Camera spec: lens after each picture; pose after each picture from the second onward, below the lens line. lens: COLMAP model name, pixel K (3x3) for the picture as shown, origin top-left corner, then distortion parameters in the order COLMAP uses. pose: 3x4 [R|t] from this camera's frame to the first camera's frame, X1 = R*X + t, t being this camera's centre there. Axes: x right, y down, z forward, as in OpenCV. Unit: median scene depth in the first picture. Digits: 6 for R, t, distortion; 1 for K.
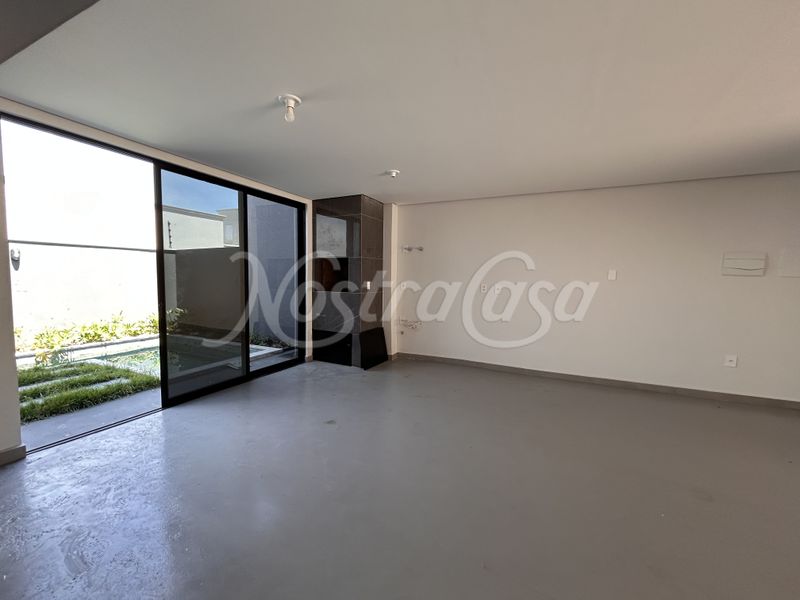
lens RADIAL K [[320.6, 0, 401.7], [0, 320.6, 300.9], [0, 0, 1]] dist [-0.000469, 0.000122]
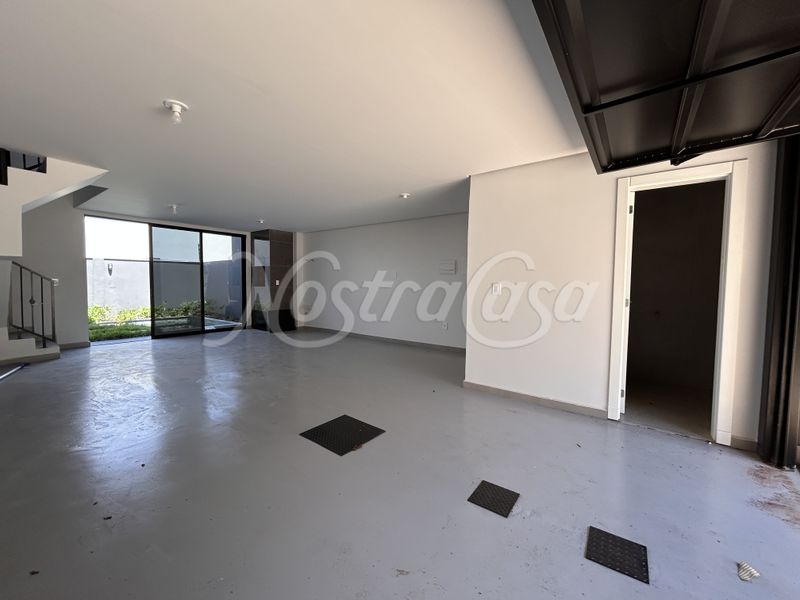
lens RADIAL K [[320.6, 0, 401.7], [0, 320.6, 300.9], [0, 0, 1]] dist [-0.000469, 0.000122]
pose [[0.980128, 0.006766, -0.198250, 0.838765], [-0.009715, 0.999856, -0.013906, 0.061551], [0.198127, 0.015556, 0.980053, -0.483038]]
